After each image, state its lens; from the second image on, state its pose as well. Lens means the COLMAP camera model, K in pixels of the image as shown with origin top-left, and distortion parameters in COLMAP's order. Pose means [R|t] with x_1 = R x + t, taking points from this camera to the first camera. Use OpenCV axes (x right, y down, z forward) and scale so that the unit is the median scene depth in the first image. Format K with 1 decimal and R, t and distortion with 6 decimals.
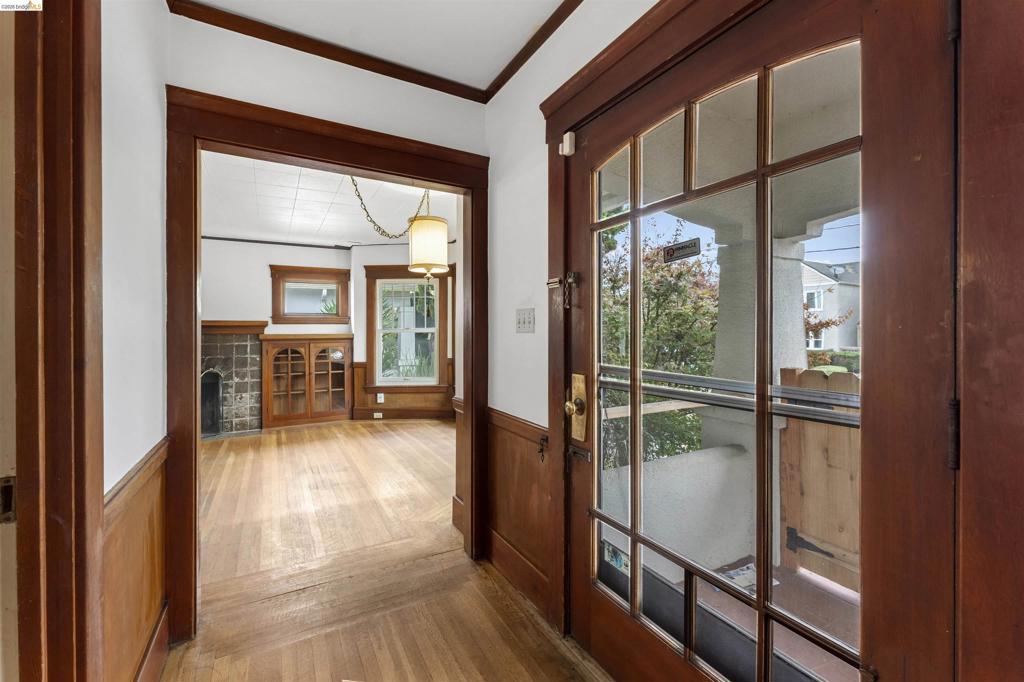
lens RADIAL K [[424.6, 0, 532.7], [0, 424.6, 334.8], [0, 0, 1]] dist [-0.009625, 0.001255]
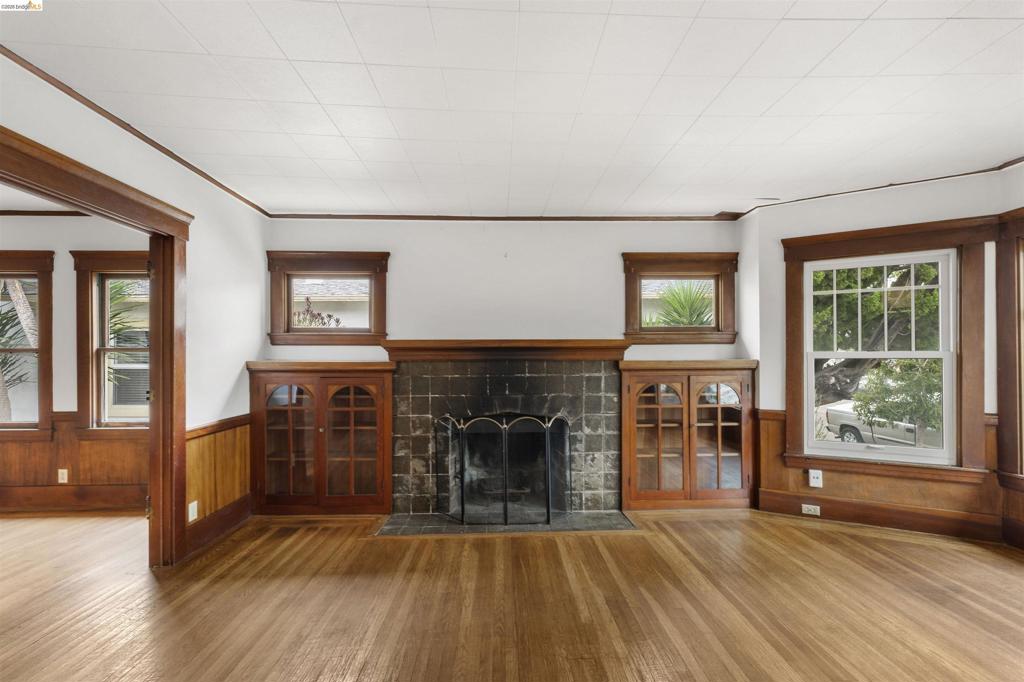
lens RADIAL K [[424.6, 0, 528.4], [0, 424.6, 357.7], [0, 0, 1]] dist [-0.009625, 0.001255]
pose [[0.885616, 0.002922, -0.464409, -0.437951], [-0.003888, 0.999992, -0.001123, -0.003982], [0.464402, 0.002800, 0.885620, 0.349825]]
